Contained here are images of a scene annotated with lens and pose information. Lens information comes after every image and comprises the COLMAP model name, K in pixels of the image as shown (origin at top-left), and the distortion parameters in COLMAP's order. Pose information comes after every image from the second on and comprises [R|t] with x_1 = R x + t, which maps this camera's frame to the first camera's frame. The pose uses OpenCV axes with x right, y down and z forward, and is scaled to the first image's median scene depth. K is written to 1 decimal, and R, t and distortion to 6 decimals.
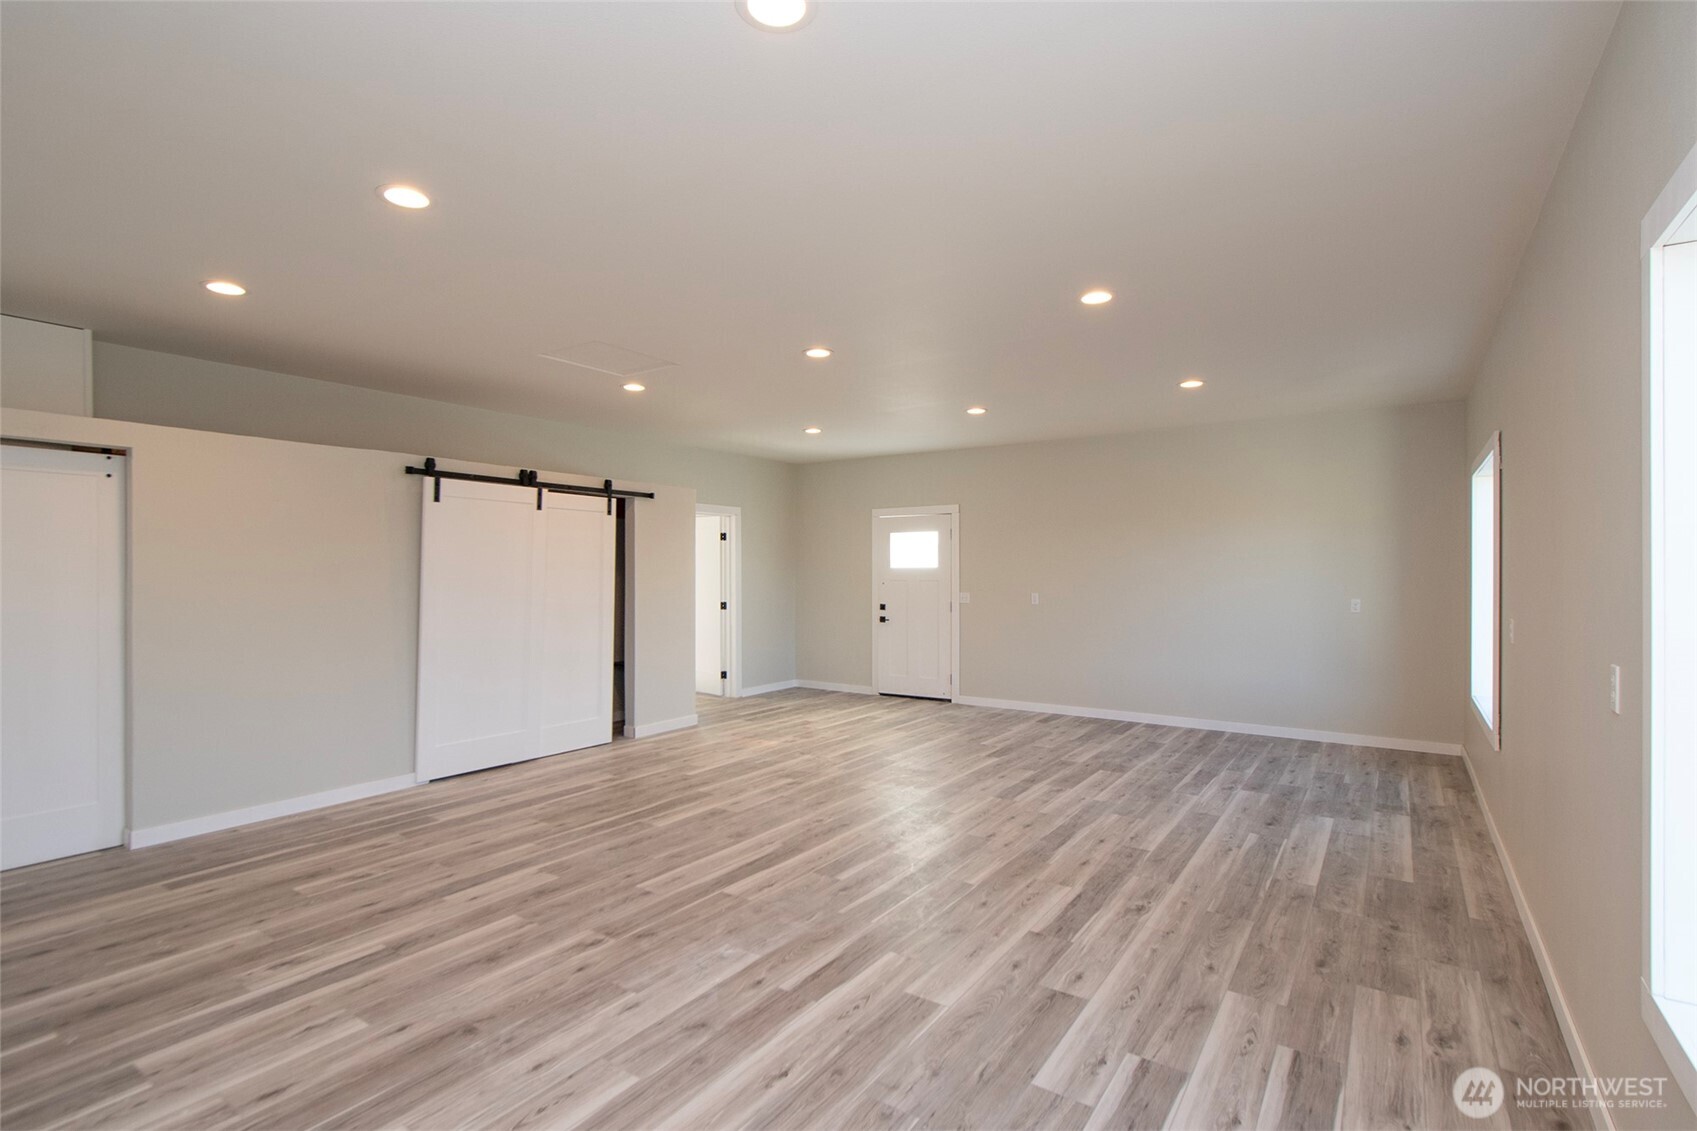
lens RADIAL K [[813.2, 0, 848.5], [0, 813.2, 565.5], [0, 0, 1]] dist [0.000694, -0.000567]
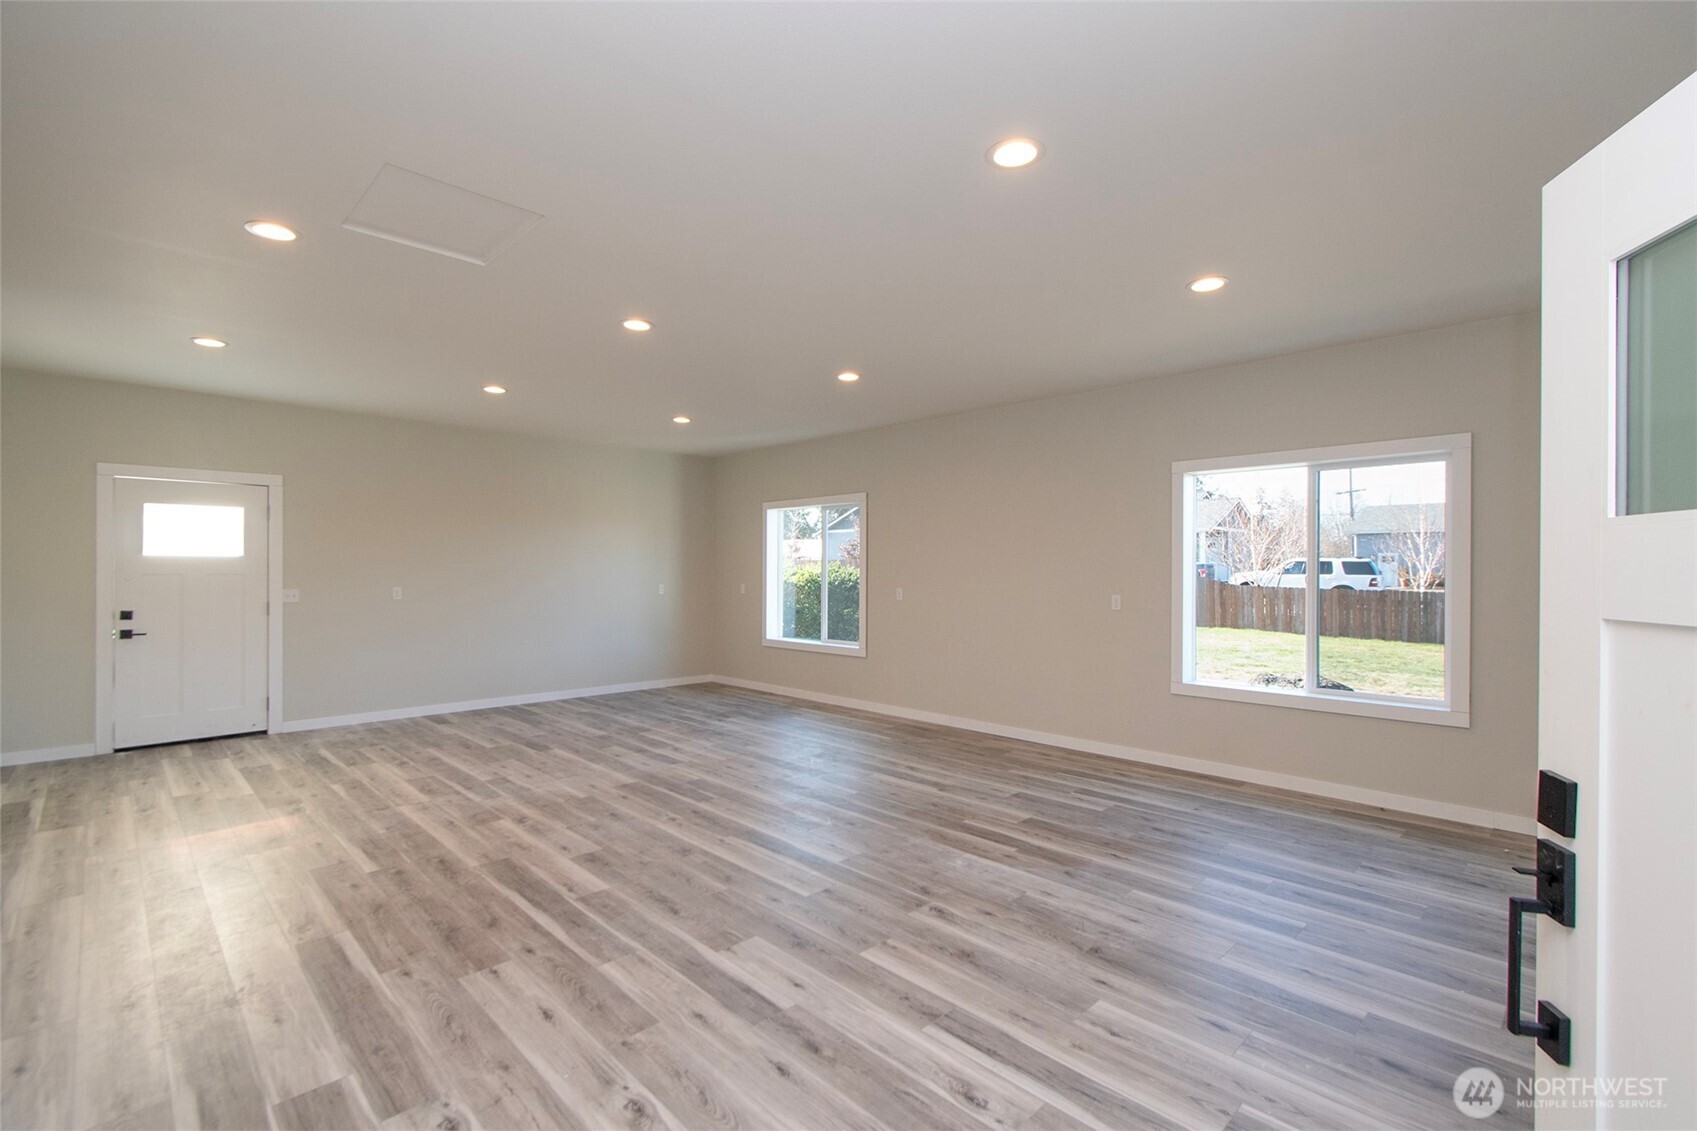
lens RADIAL K [[750.6, 0, 848.5], [0, 750.6, 565.5], [0, 0, 1]] dist [0.001629, -0.000035]
pose [[0.193421, 0.004039, 0.981107, -1.001418], [-0.010107, 0.999947, -0.002124, 0.013462], [-0.981064, -0.009505, 0.193452, 0.716198]]
